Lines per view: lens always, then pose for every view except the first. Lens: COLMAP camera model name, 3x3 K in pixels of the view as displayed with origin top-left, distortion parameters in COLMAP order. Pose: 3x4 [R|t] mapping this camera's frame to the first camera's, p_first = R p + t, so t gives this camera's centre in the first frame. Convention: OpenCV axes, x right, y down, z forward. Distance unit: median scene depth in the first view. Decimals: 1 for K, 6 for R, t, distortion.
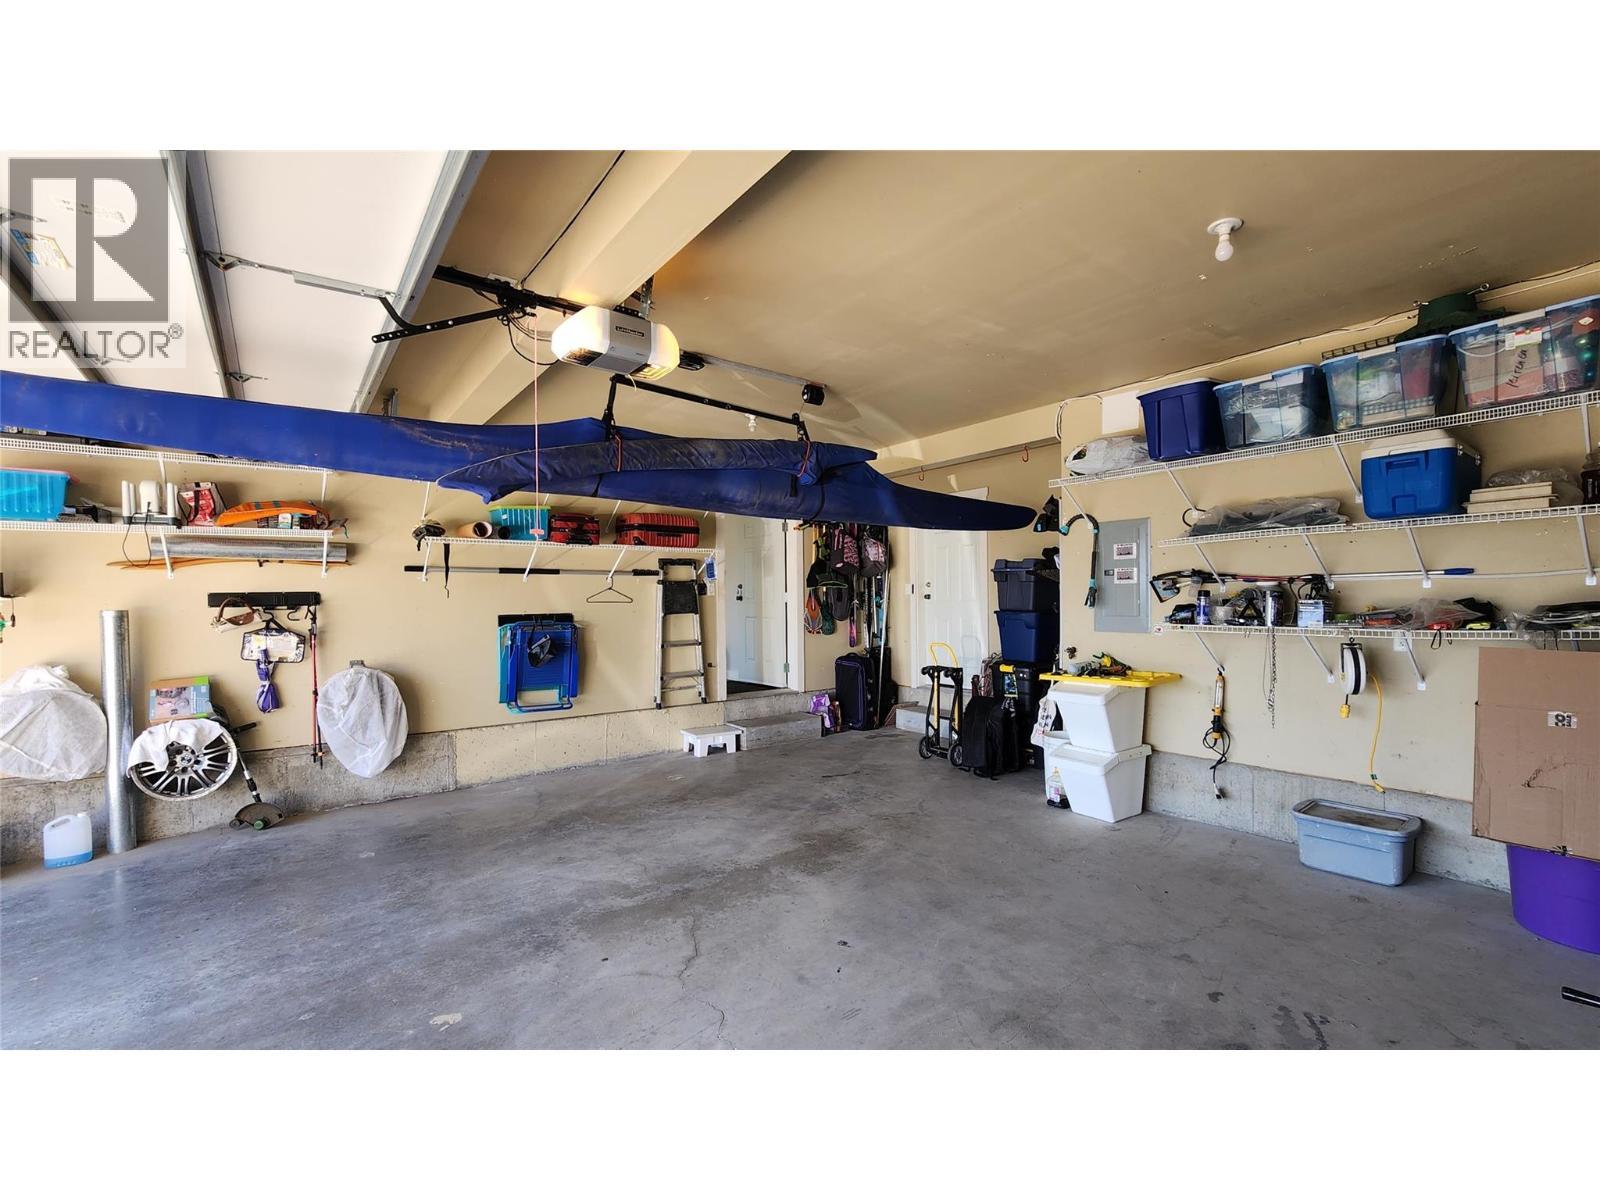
lens RADIAL K [[689.3, 0, 802.5], [0, 689.3, 601.0], [0, 0, 1]] dist [0.000440, -0.000086]
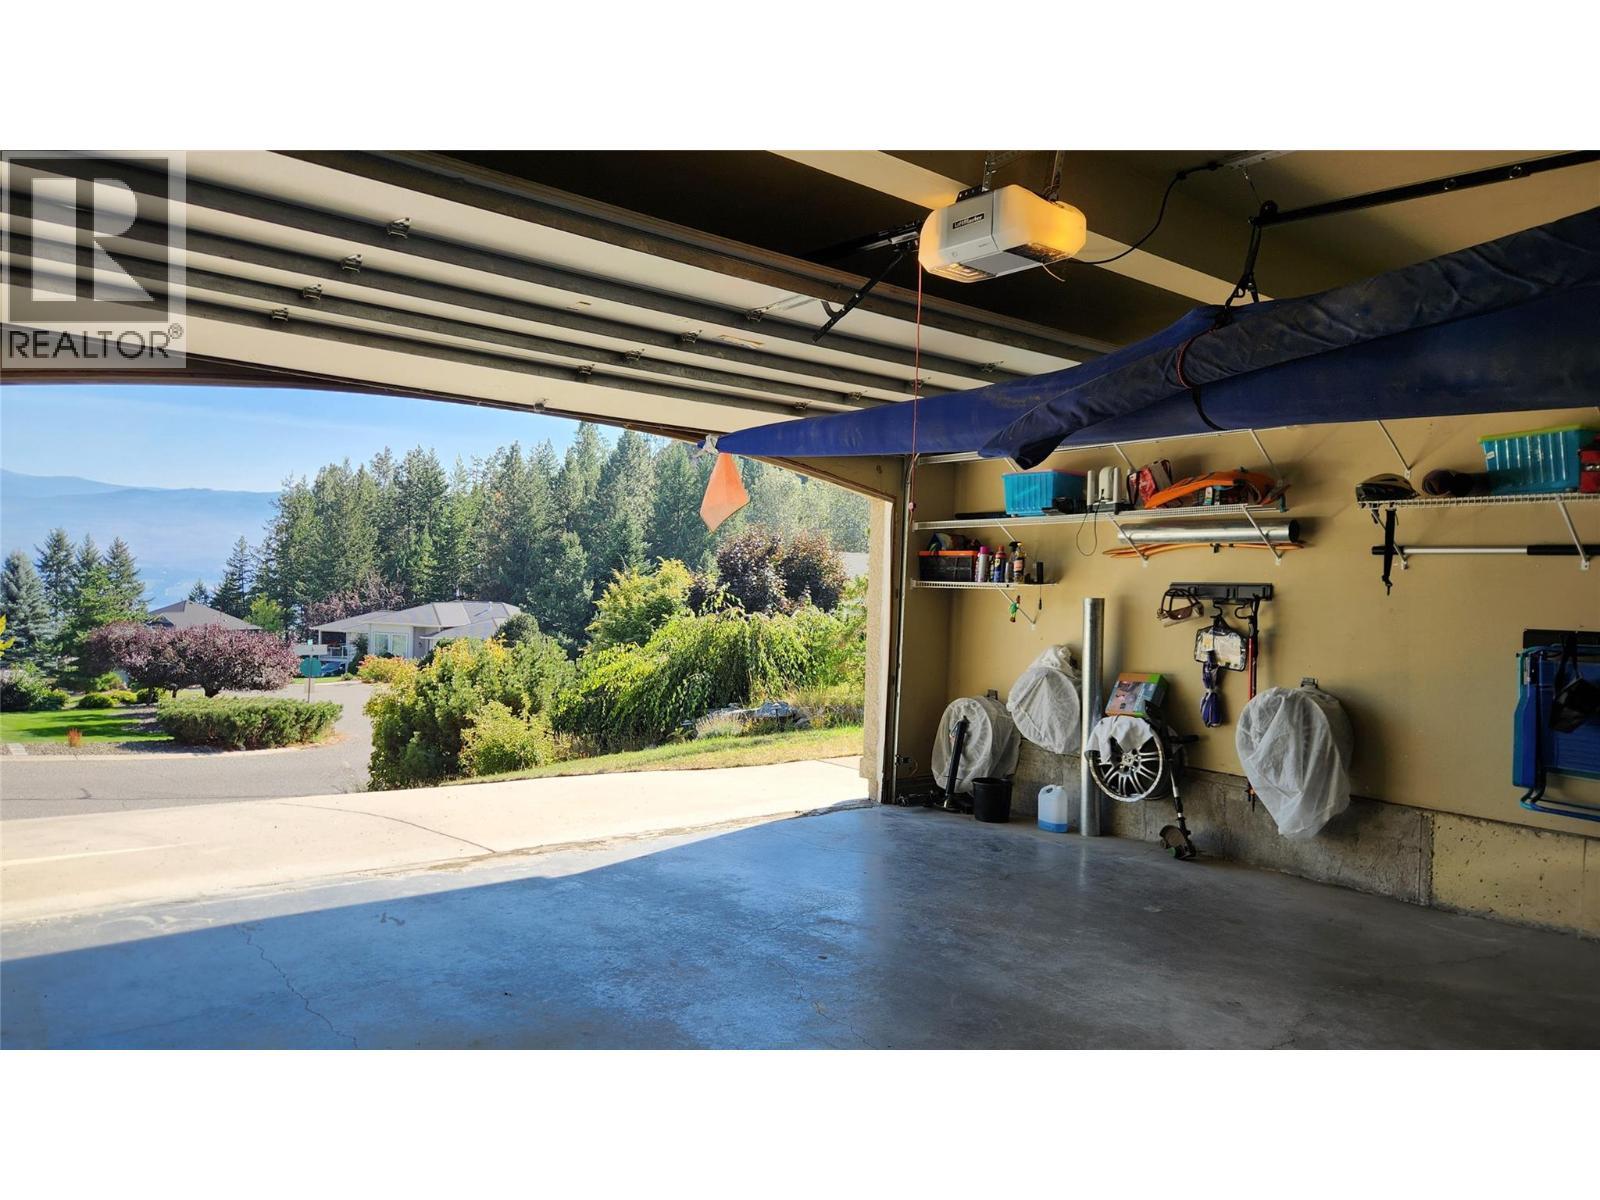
lens RADIAL K [[1073.4, 0, 798.2], [0, 1073.4, 598.6], [0, 0, 1]] dist [0.026826, -0.003767]
pose [[0.024888, 0.023354, -0.999417, 0.528846], [-0.032094, 0.999230, 0.022550, -0.006895], [0.999175, 0.031514, 0.025618, 0.475605]]
